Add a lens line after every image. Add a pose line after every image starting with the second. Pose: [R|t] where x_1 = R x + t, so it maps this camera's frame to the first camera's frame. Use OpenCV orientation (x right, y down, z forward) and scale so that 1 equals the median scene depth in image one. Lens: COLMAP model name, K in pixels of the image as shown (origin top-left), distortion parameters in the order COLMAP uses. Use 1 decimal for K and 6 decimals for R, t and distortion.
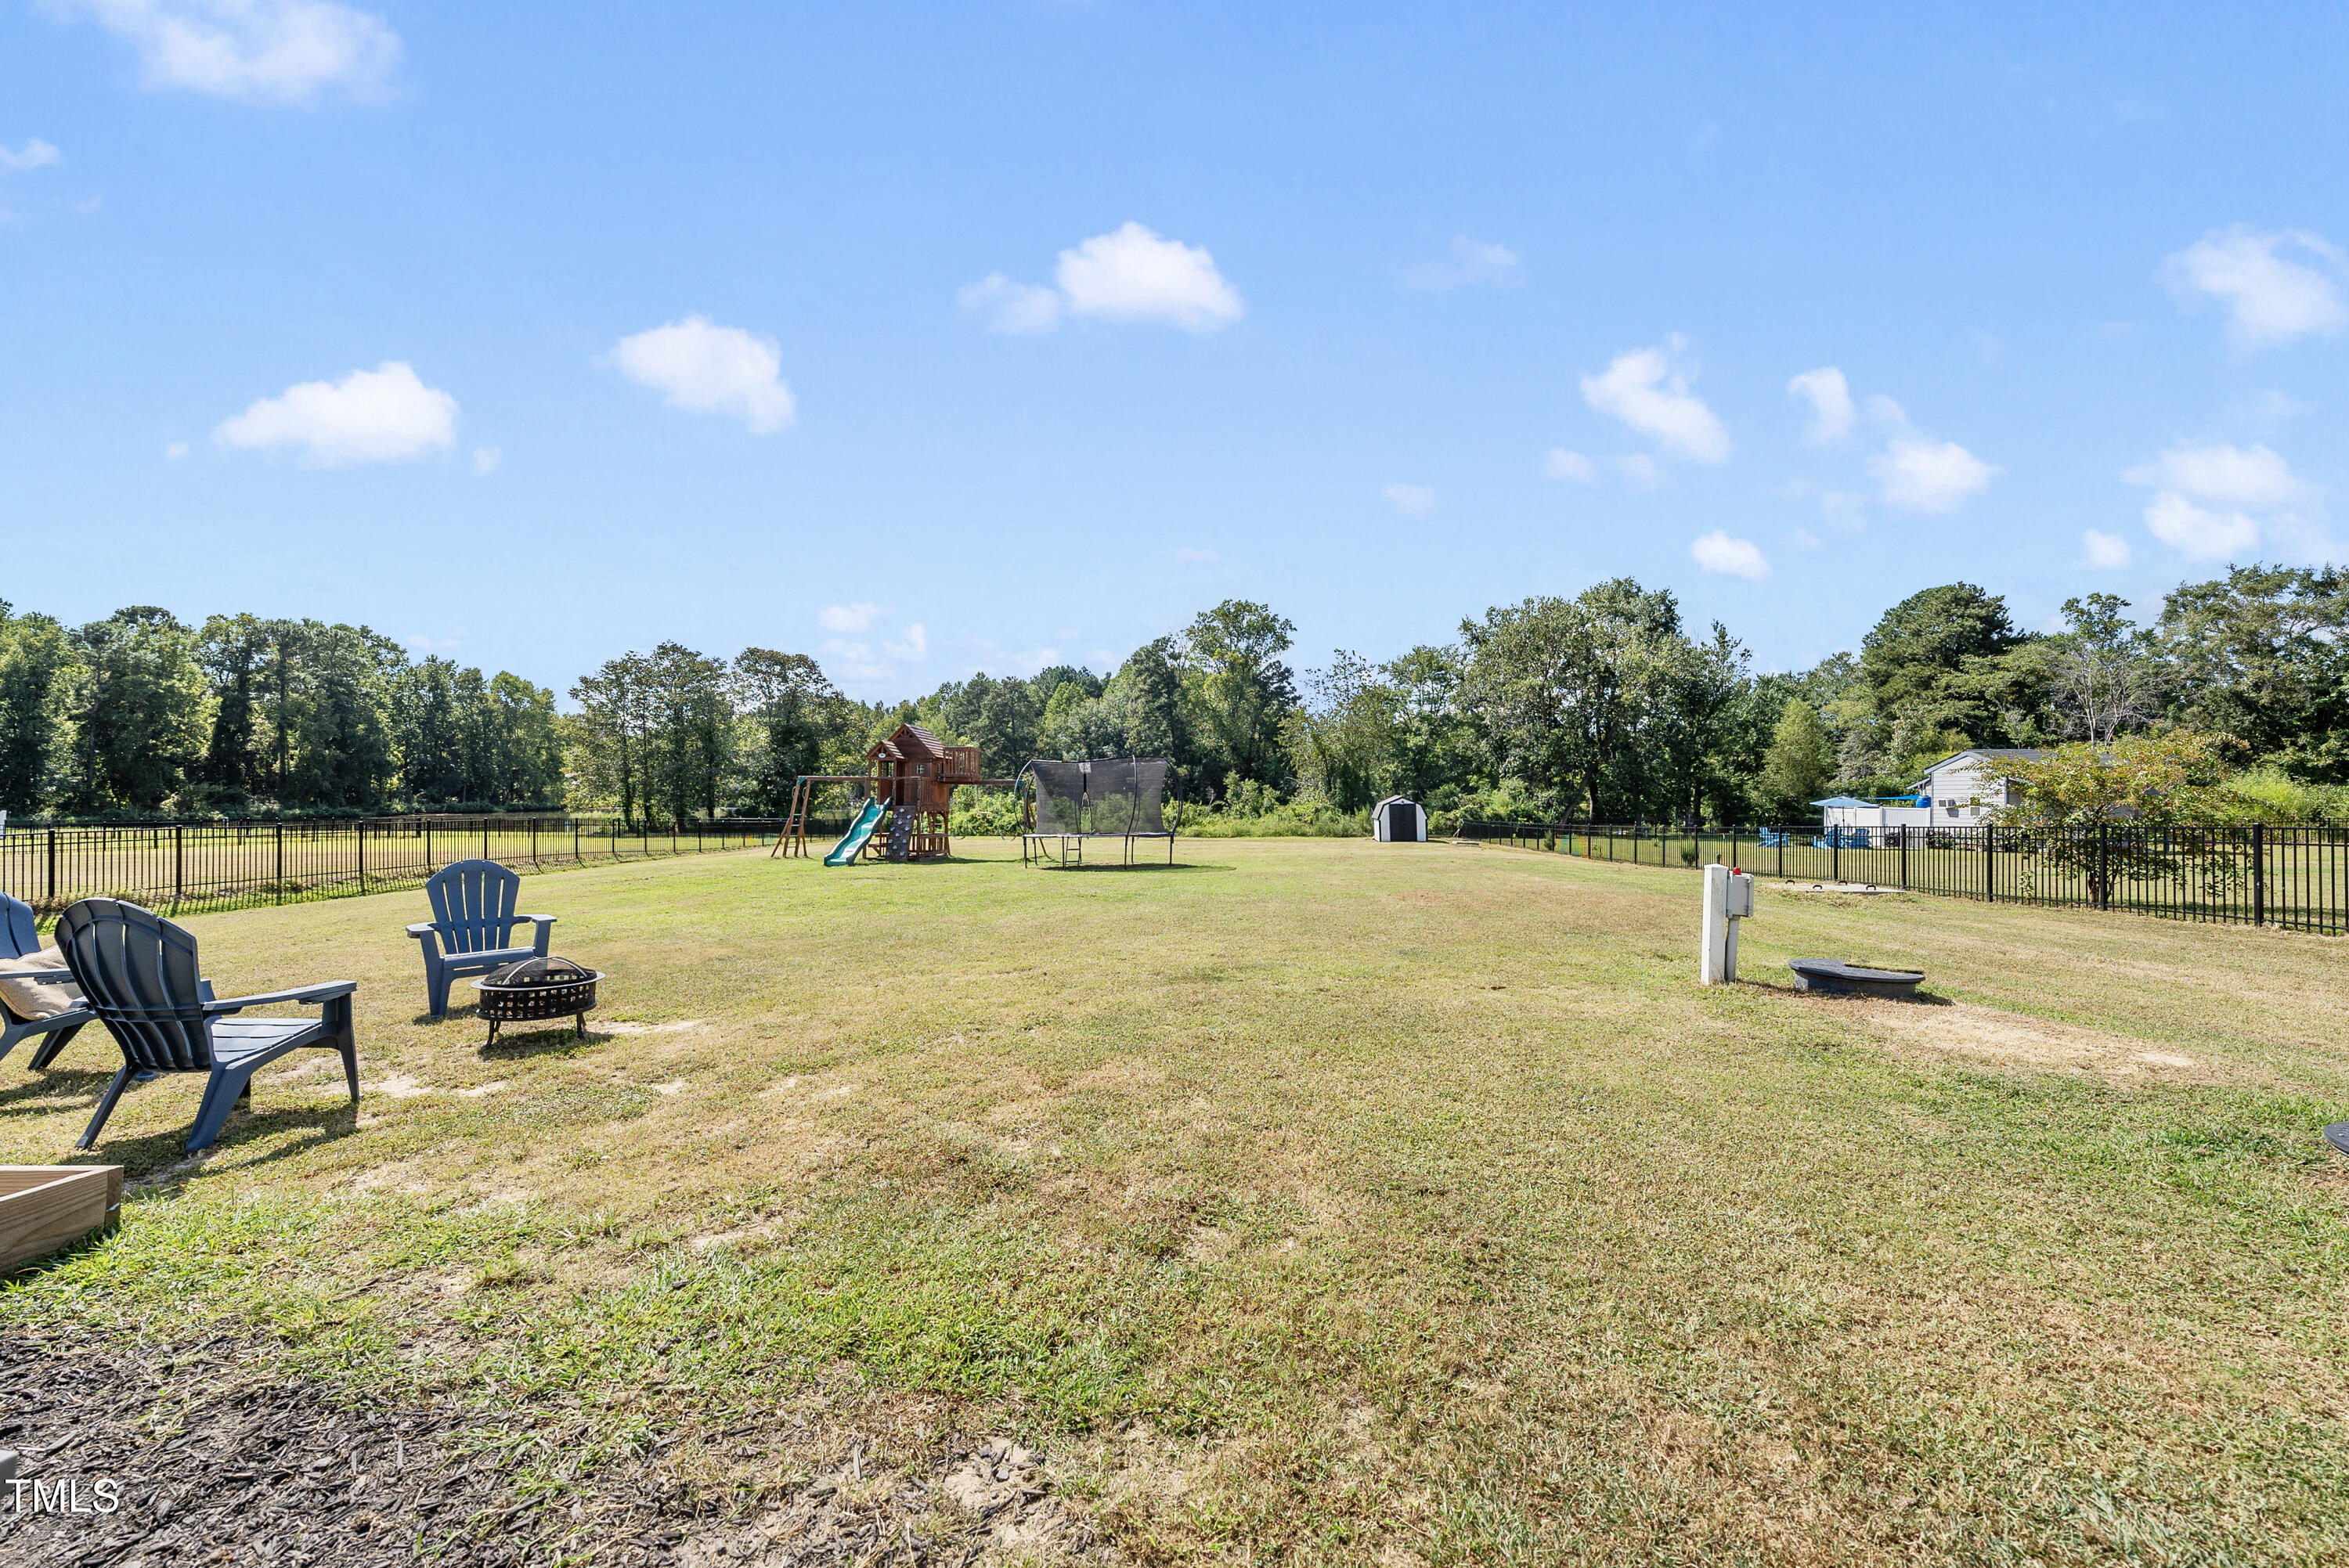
lens RADIAL K [[863.9, 0, 1174.5], [0, 863.9, 784.0], [0, 0, 1]] dist [-0.003175, 0.000045]
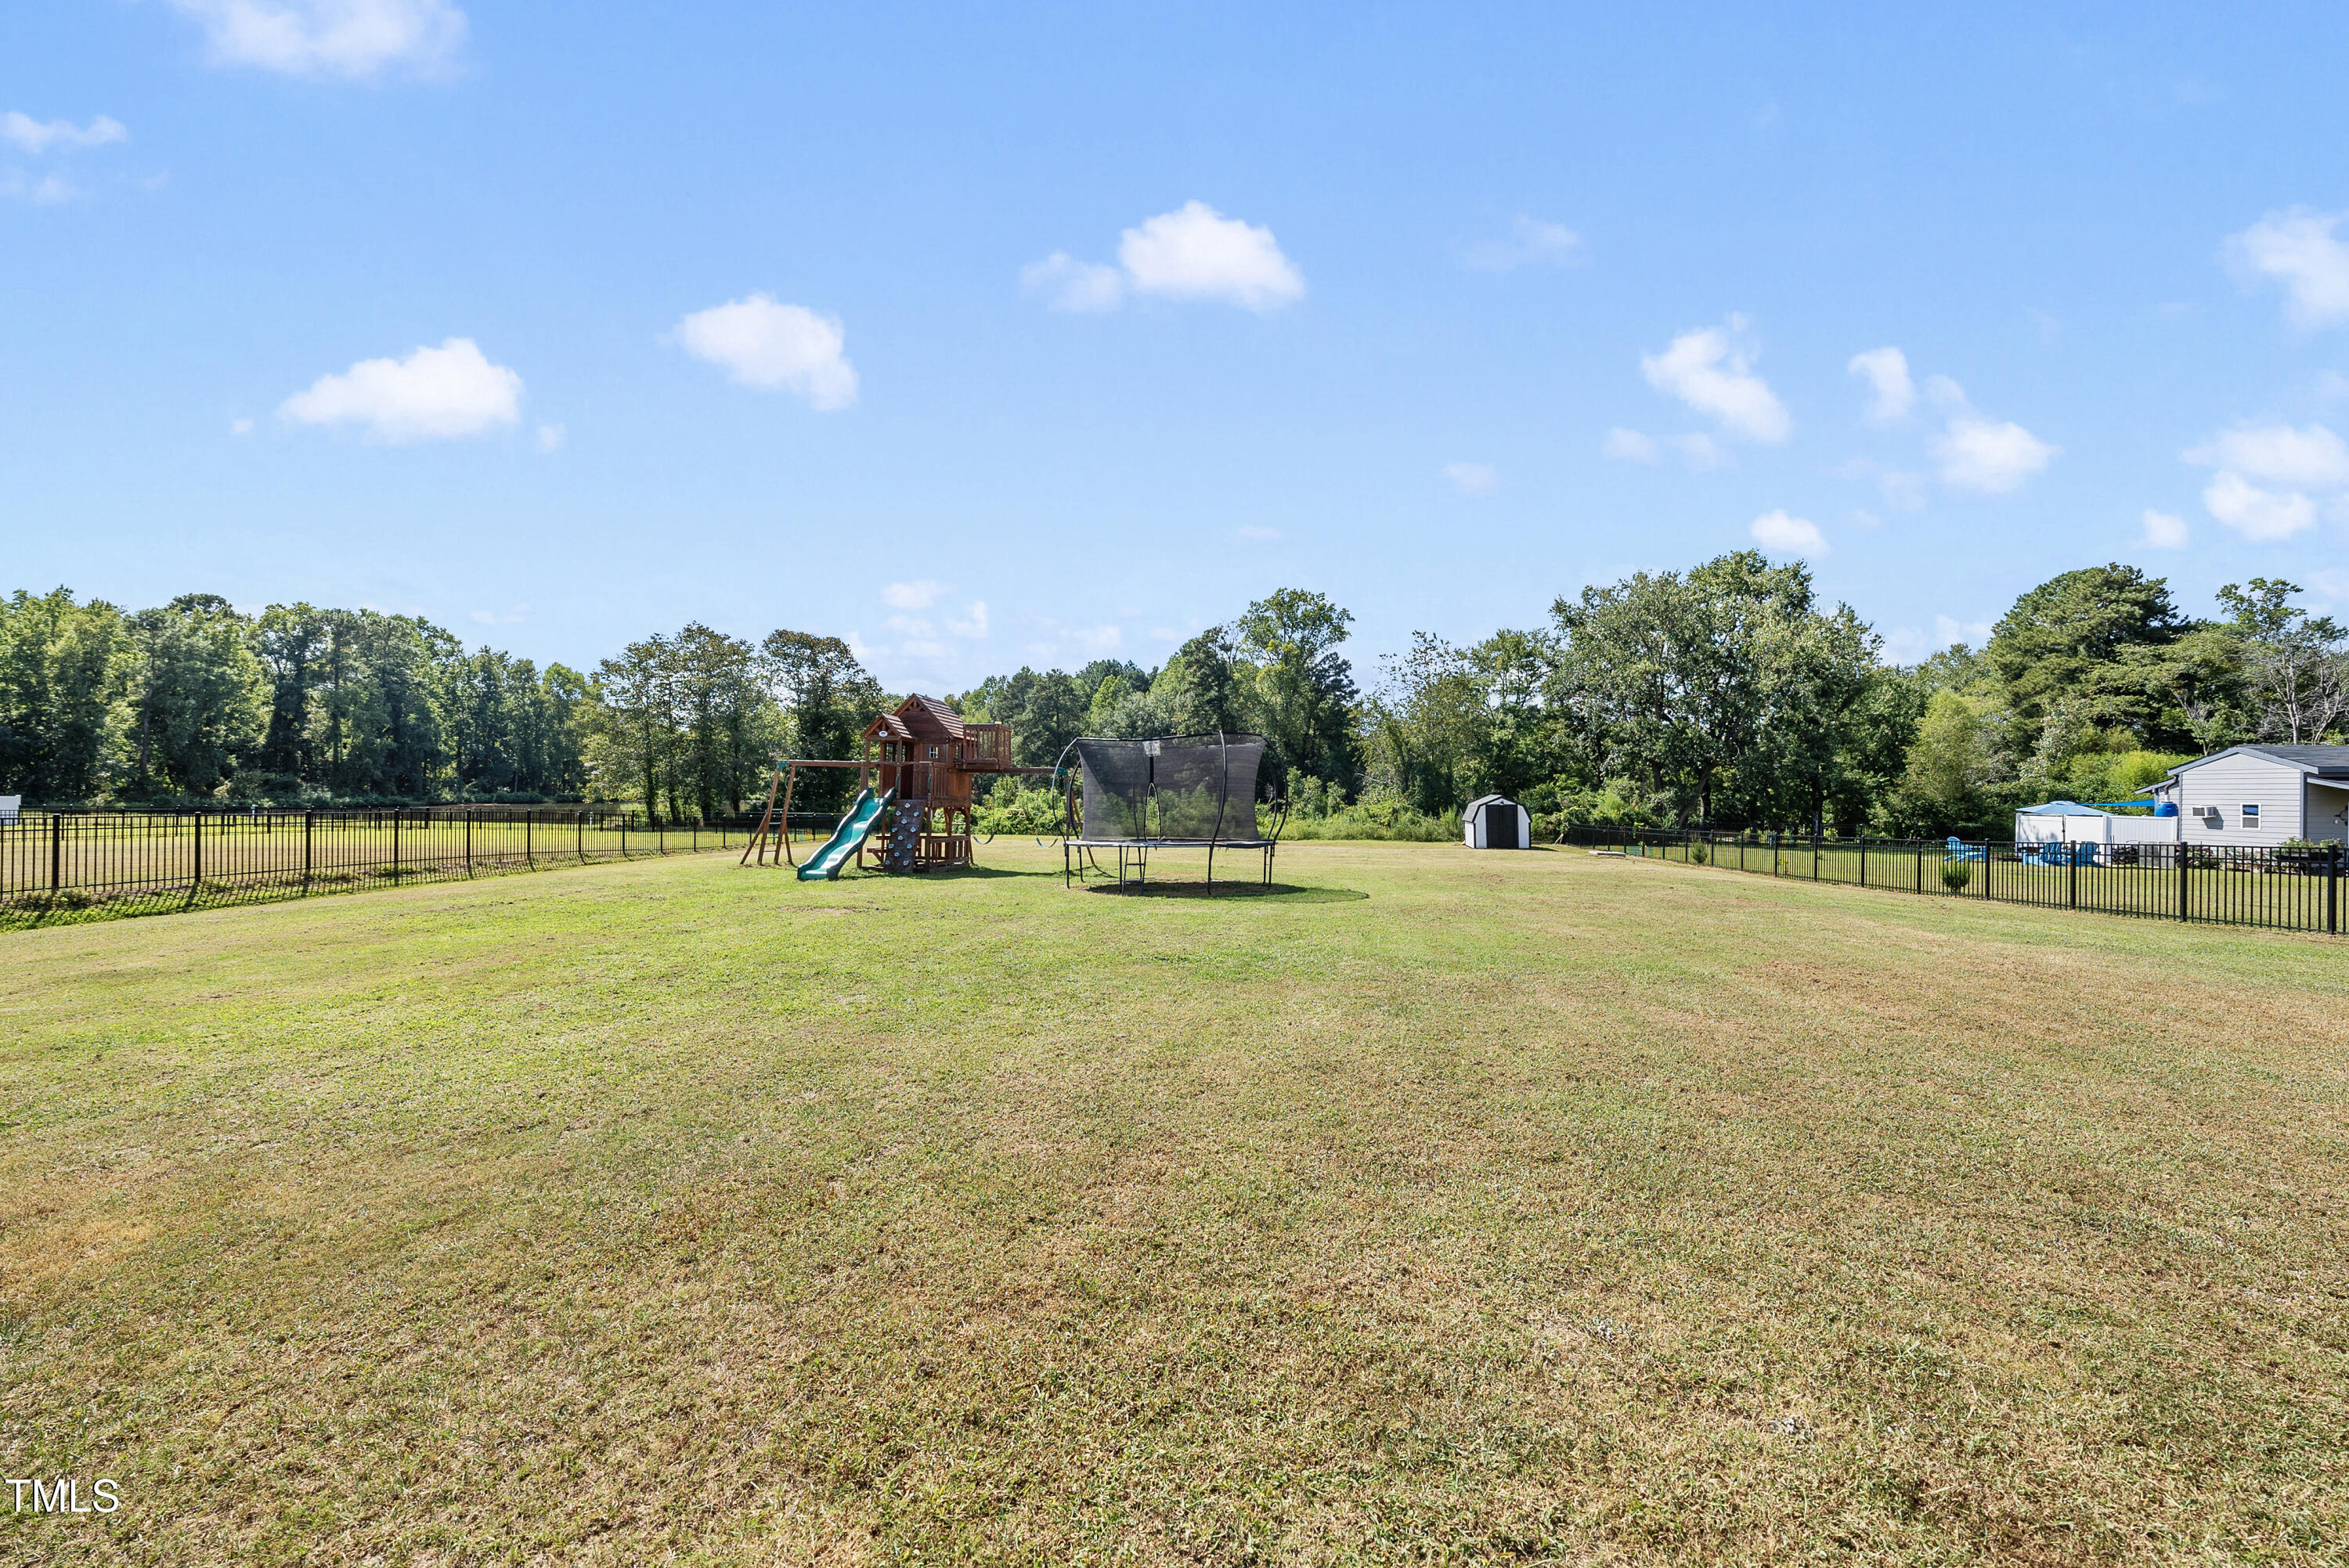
lens RADIAL K [[855.3, 0, 1174.5], [0, 855.3, 784.0], [0, 0, 1]] dist [-0.000656, -0.000214]
pose [[0.998744, 0.010223, -0.049054, -0.011888], [-0.010122, 0.999946, 0.002309, 0.002017], [0.049075, -0.001810, 0.998793, 0.070933]]
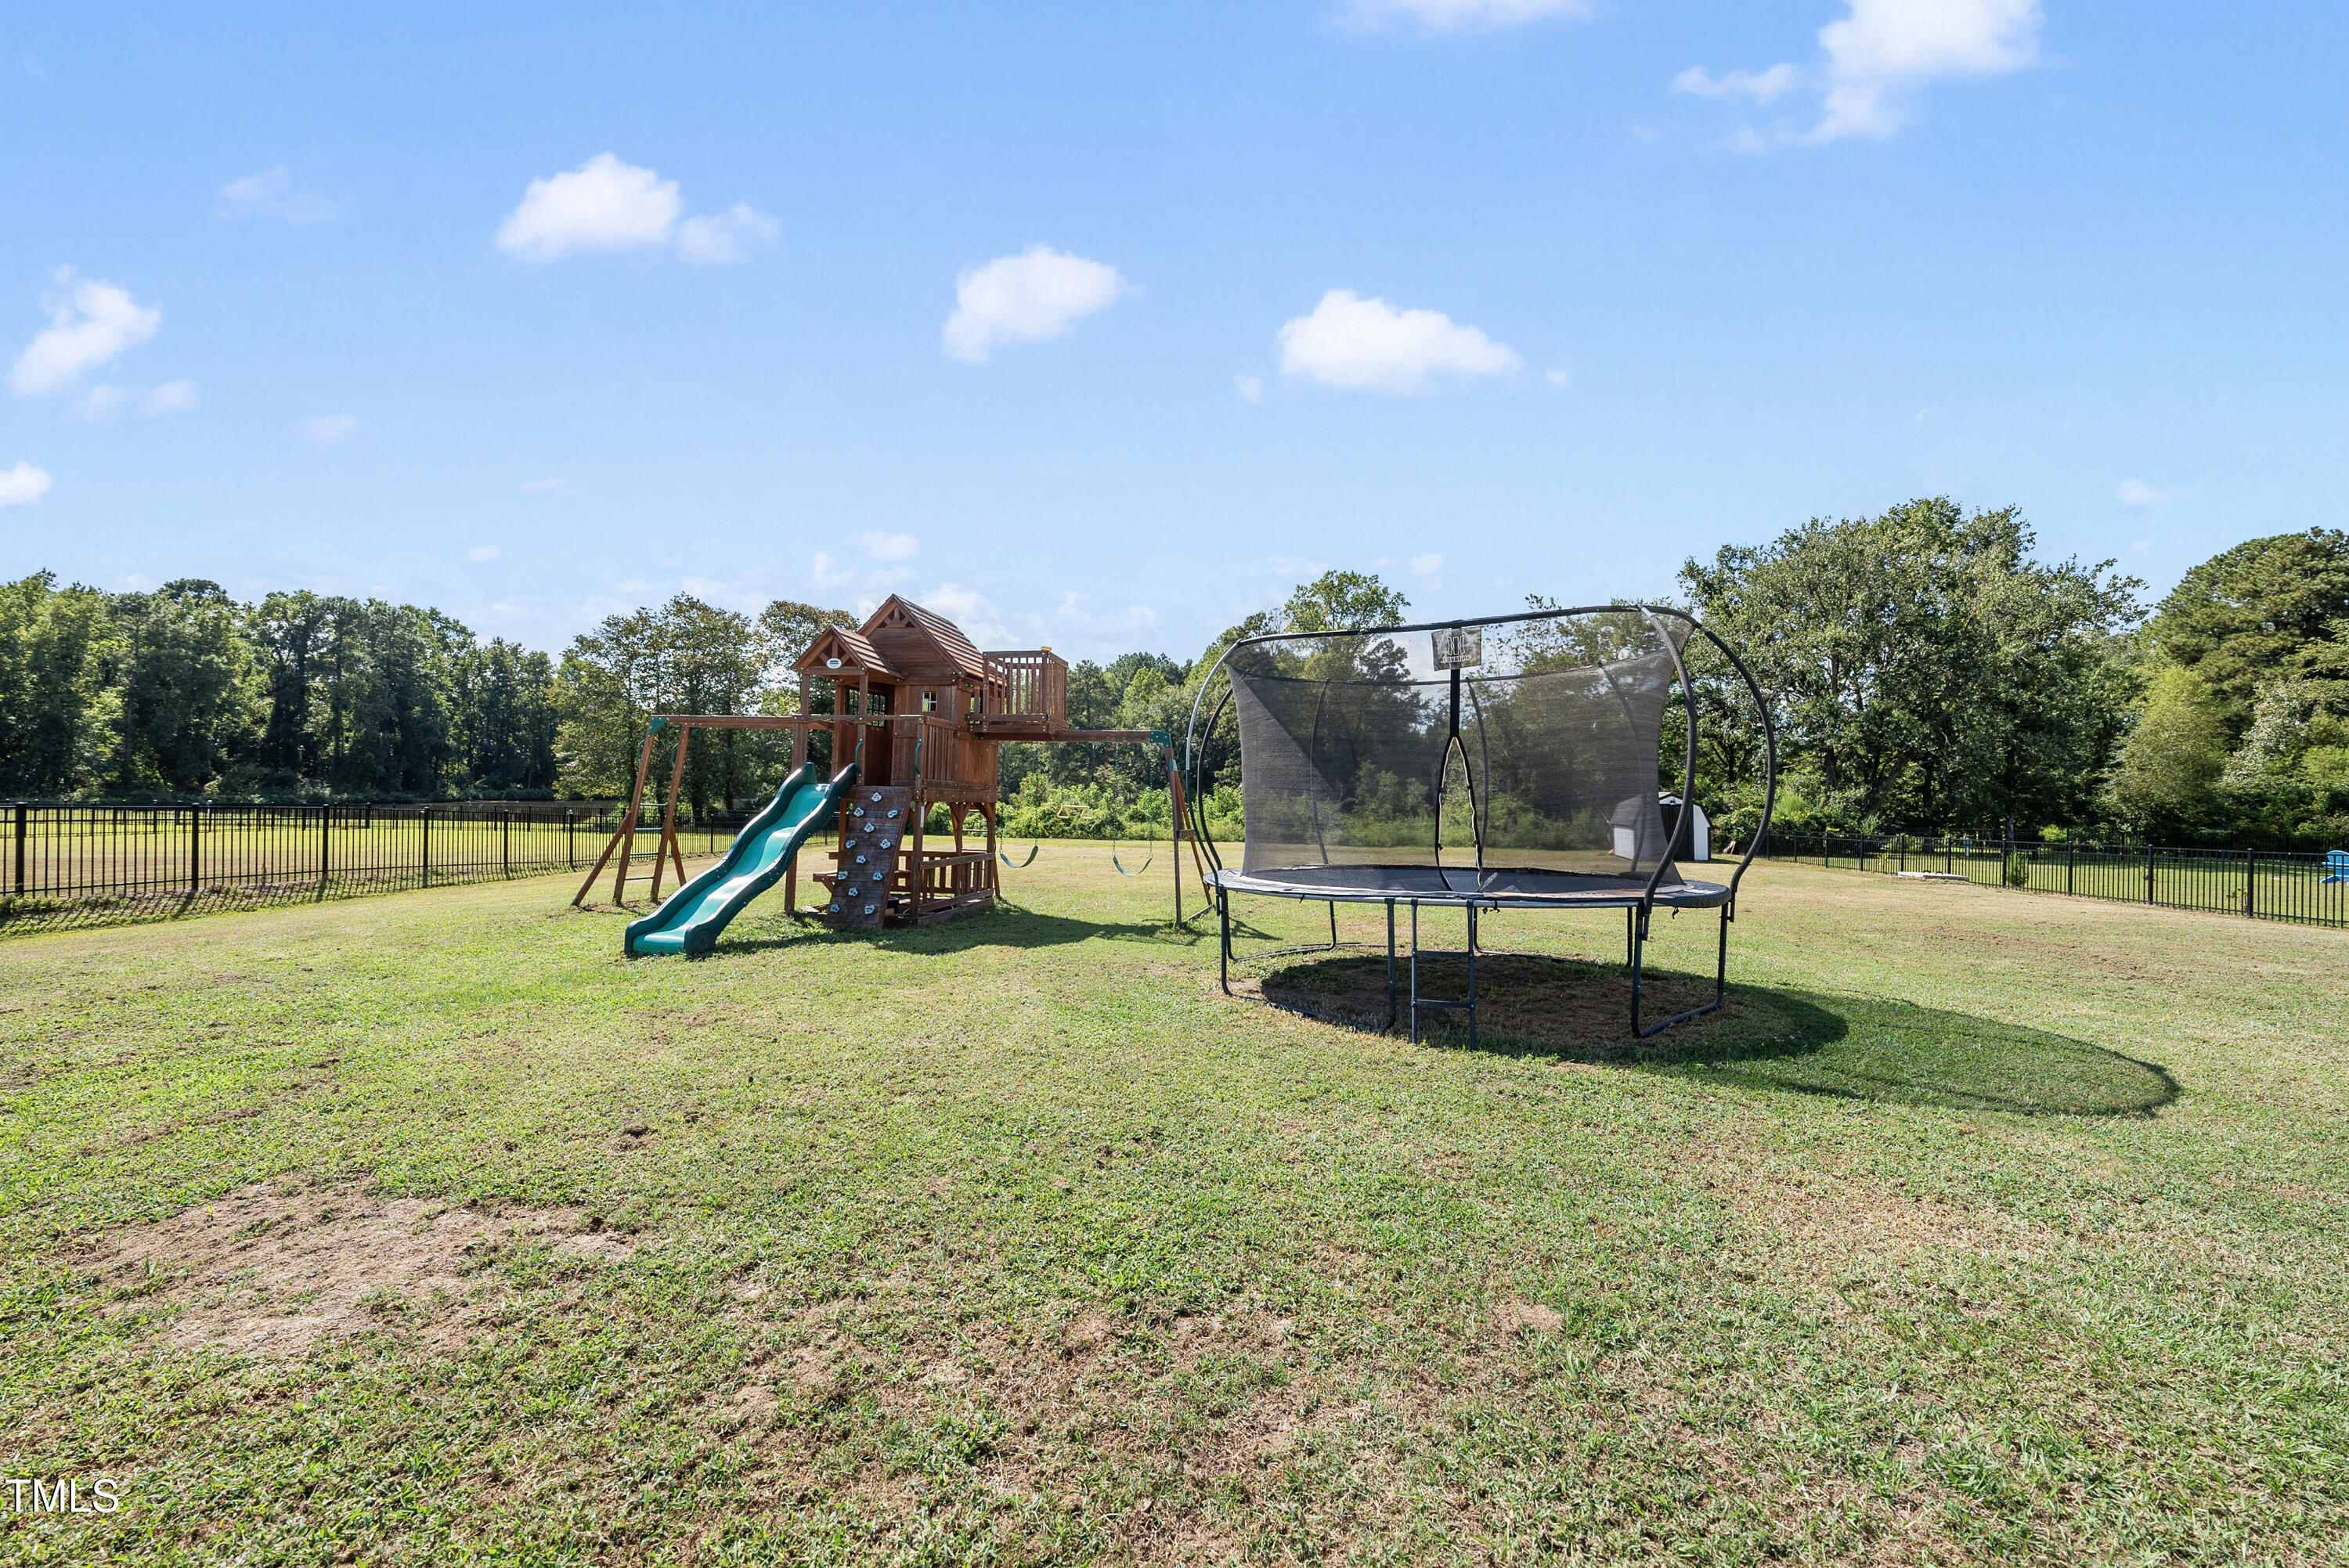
lens RADIAL K [[849.6, 0, 1174.5], [0, 849.6, 784.0], [0, 0, 1]] dist [0.001340, 0.000198]
pose [[0.996984, 0.013212, -0.076479, -0.040379], [-0.013075, 0.999912, 0.002287, 0.005983], [0.076502, -0.001280, 0.997069, 0.169637]]
